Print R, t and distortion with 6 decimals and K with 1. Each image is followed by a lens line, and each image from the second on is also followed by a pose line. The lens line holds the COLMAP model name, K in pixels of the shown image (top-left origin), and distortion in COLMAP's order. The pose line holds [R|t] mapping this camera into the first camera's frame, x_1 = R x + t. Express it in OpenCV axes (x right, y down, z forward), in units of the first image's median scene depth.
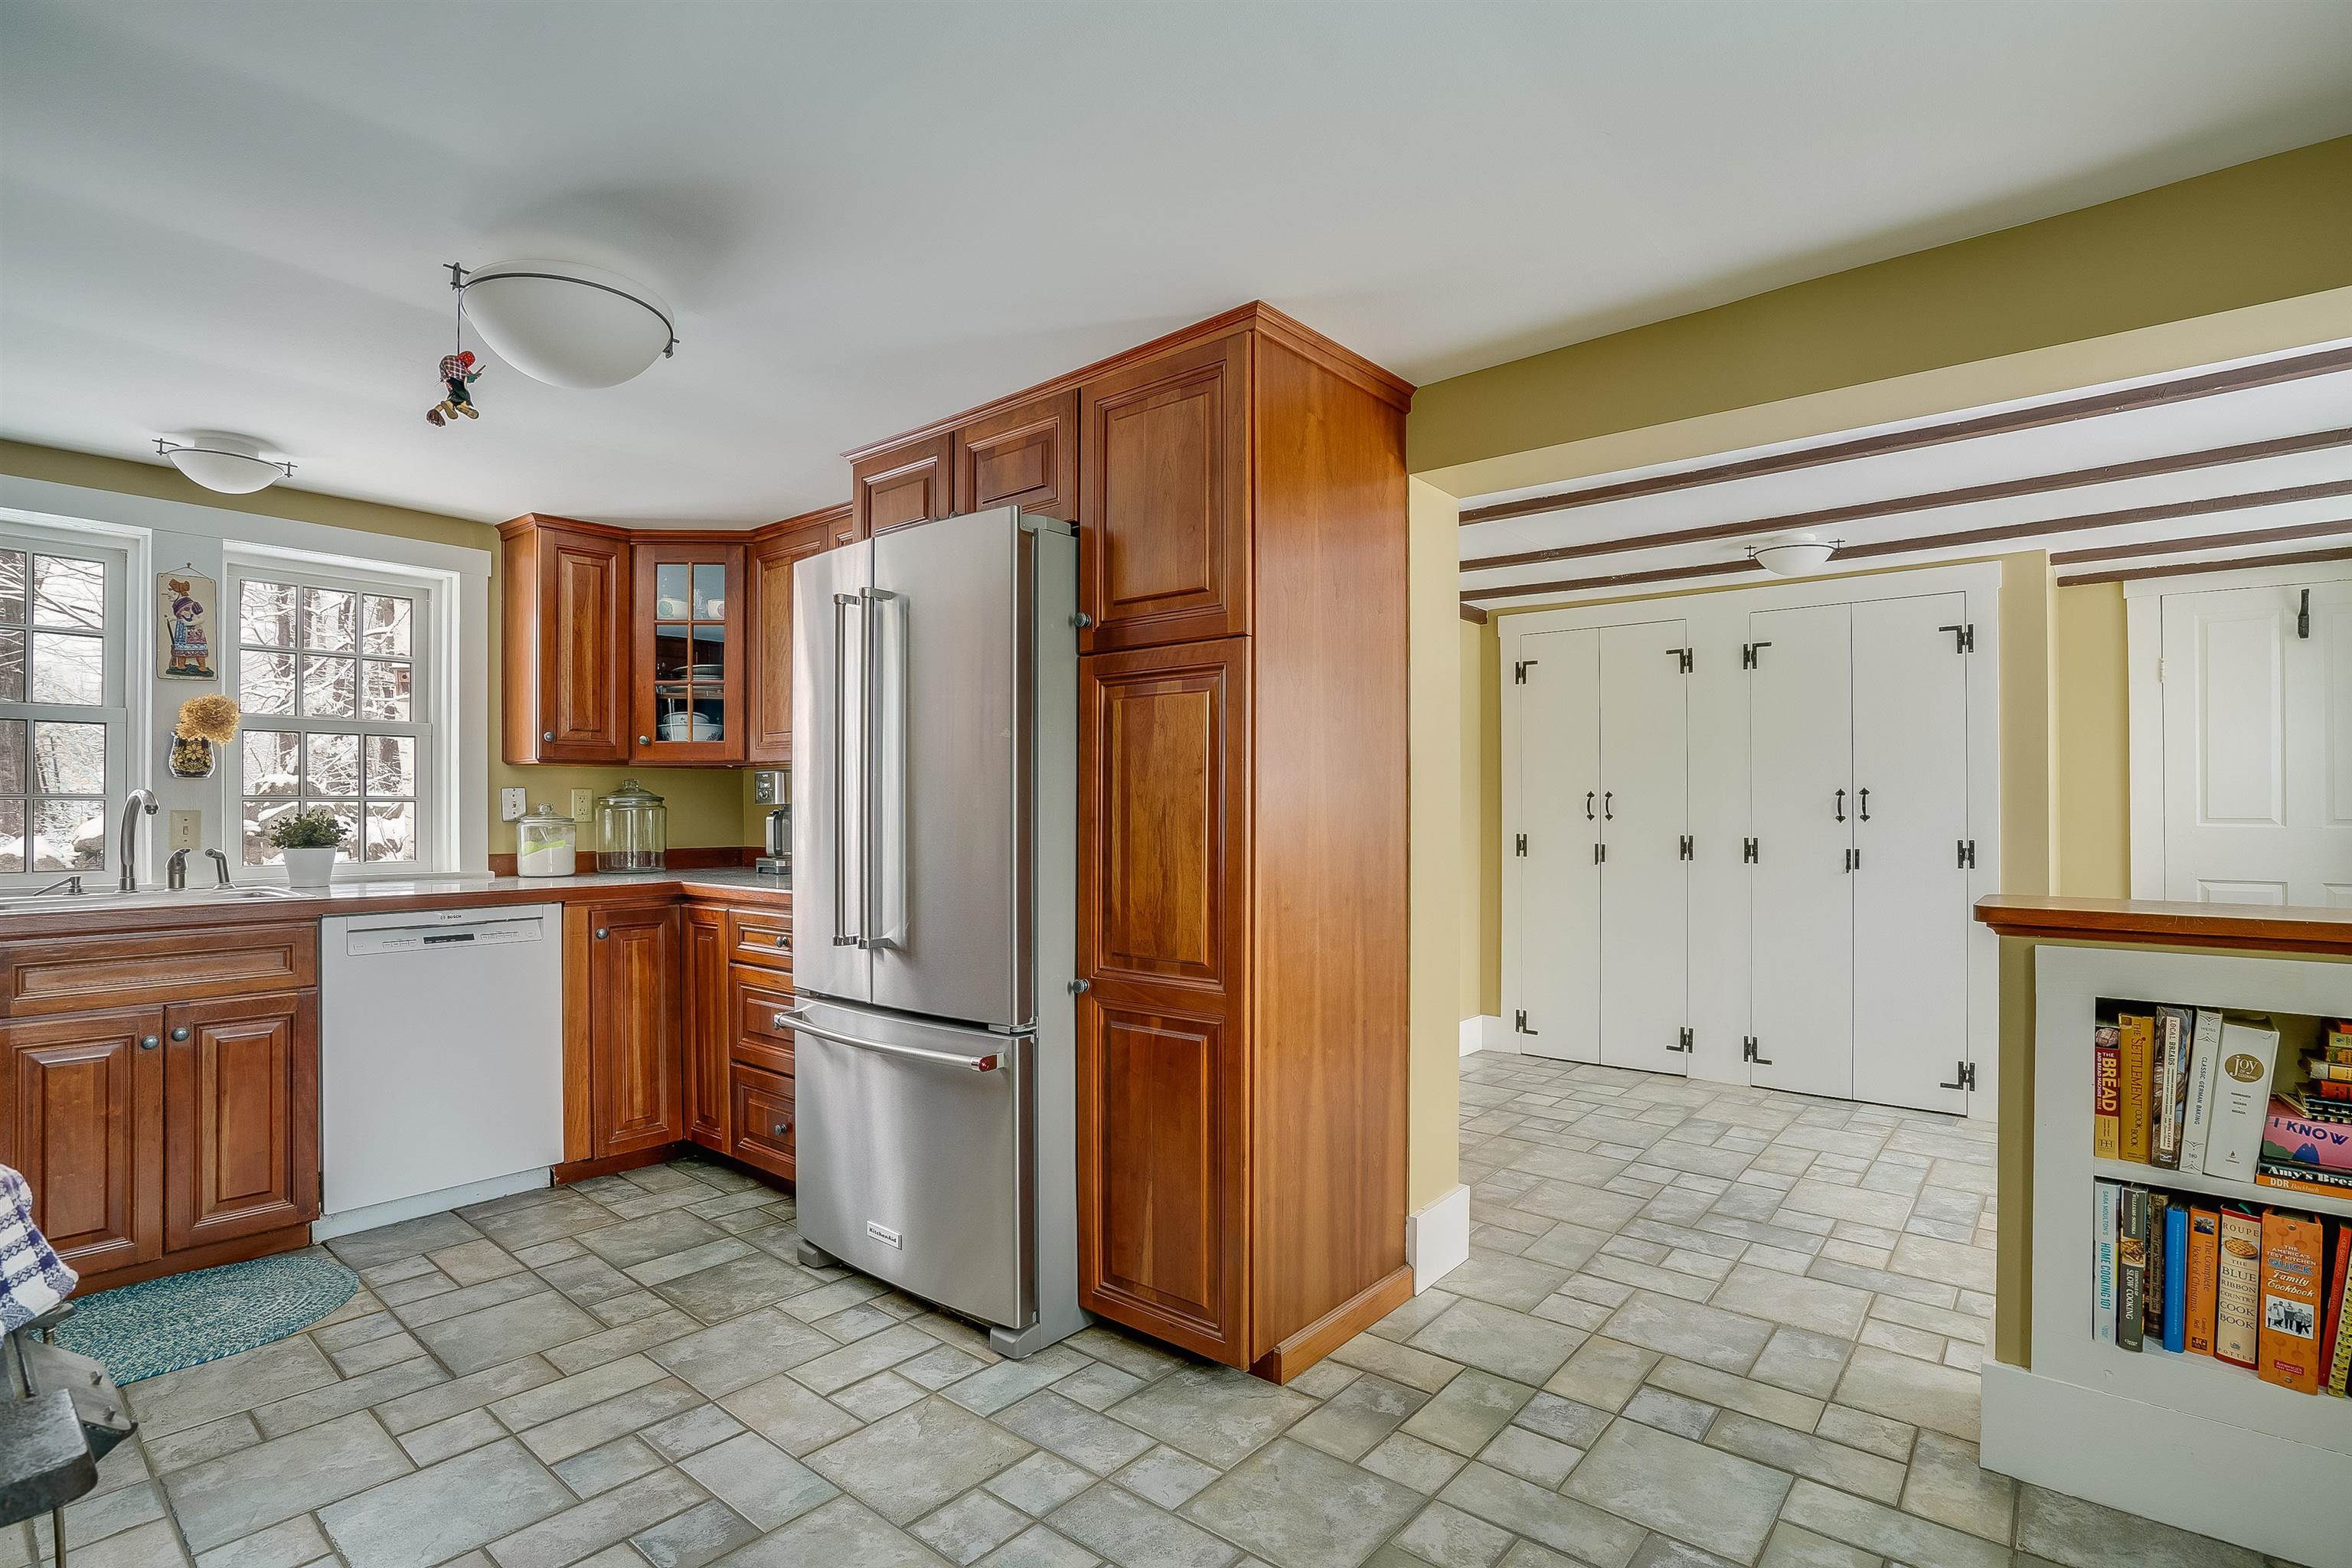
lens RADIAL K [[1137.9, 0, 1170.1], [0, 1137.9, 775.6], [0, 0, 1]] dist [-0.004896, 0.000406]
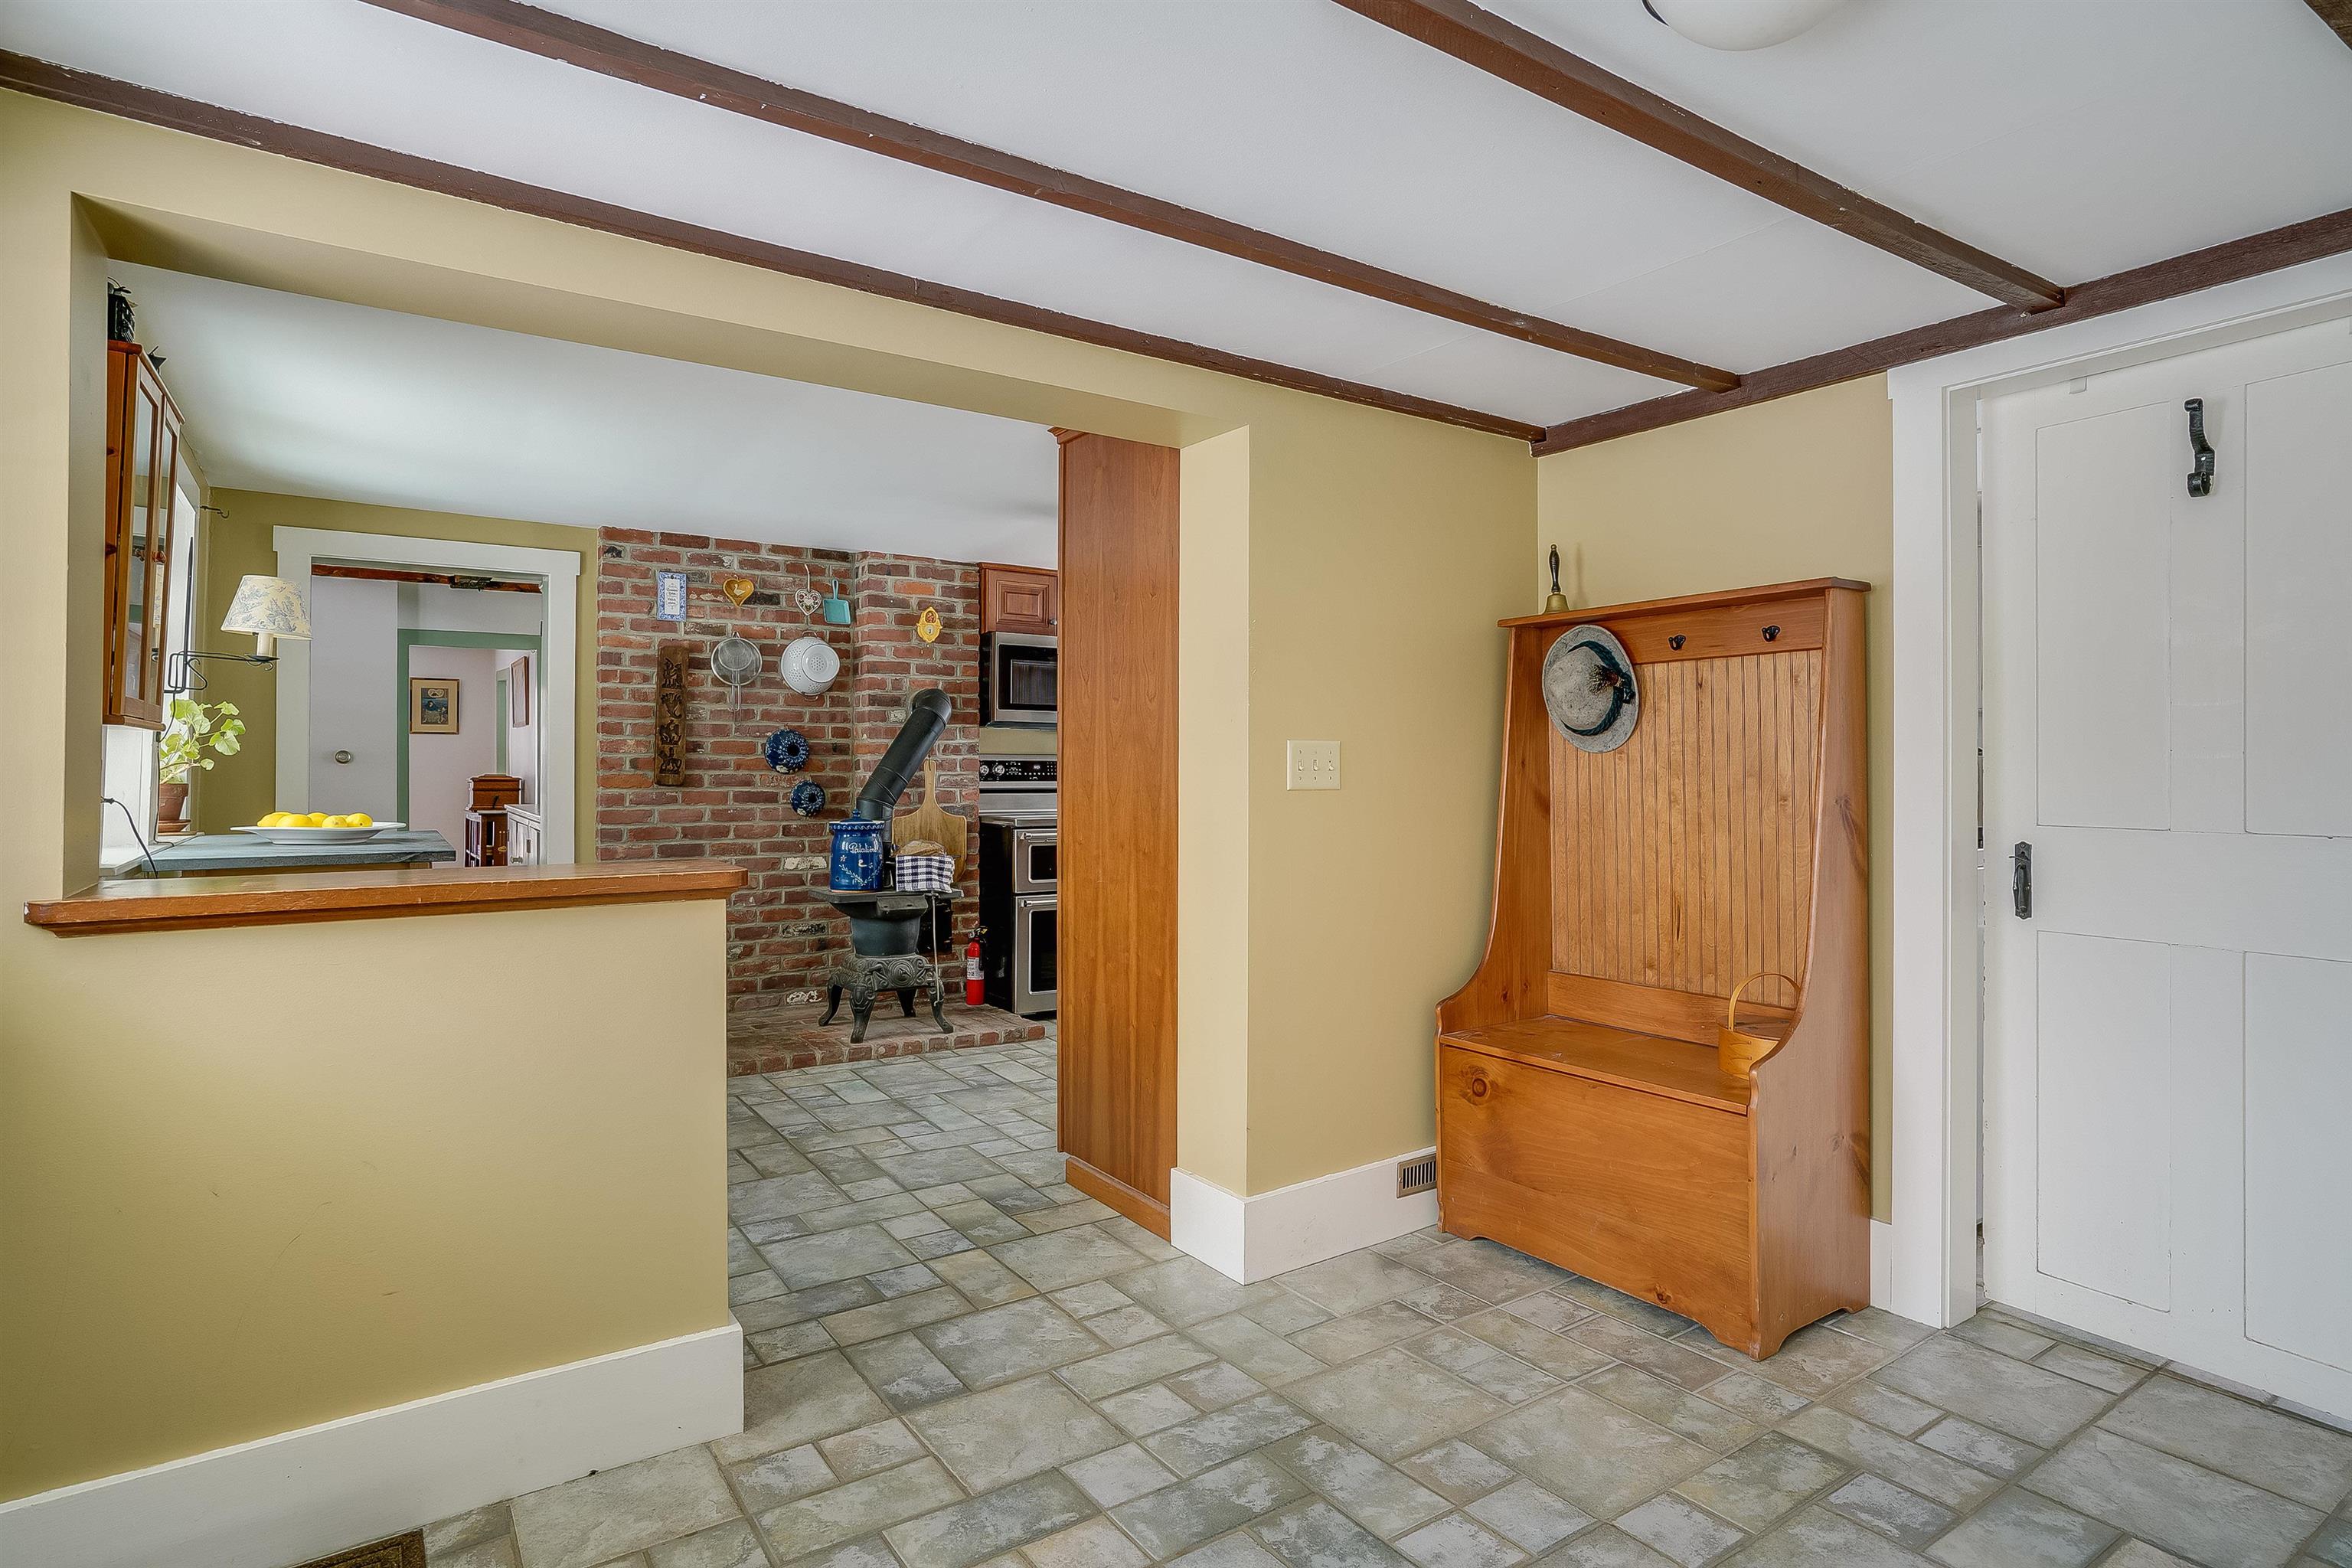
lens RADIAL K [[1265.0, 0, 1134.4], [0, 1265.0, 792.1], [0, 0, 1]] dist [-0.004884, -0.000545]
pose [[-0.327339, 0.012323, -0.944827, 1.403582], [0.028976, 0.999576, 0.002999, 0.055915], [0.944463, -0.026395, -0.327557, 1.473789]]
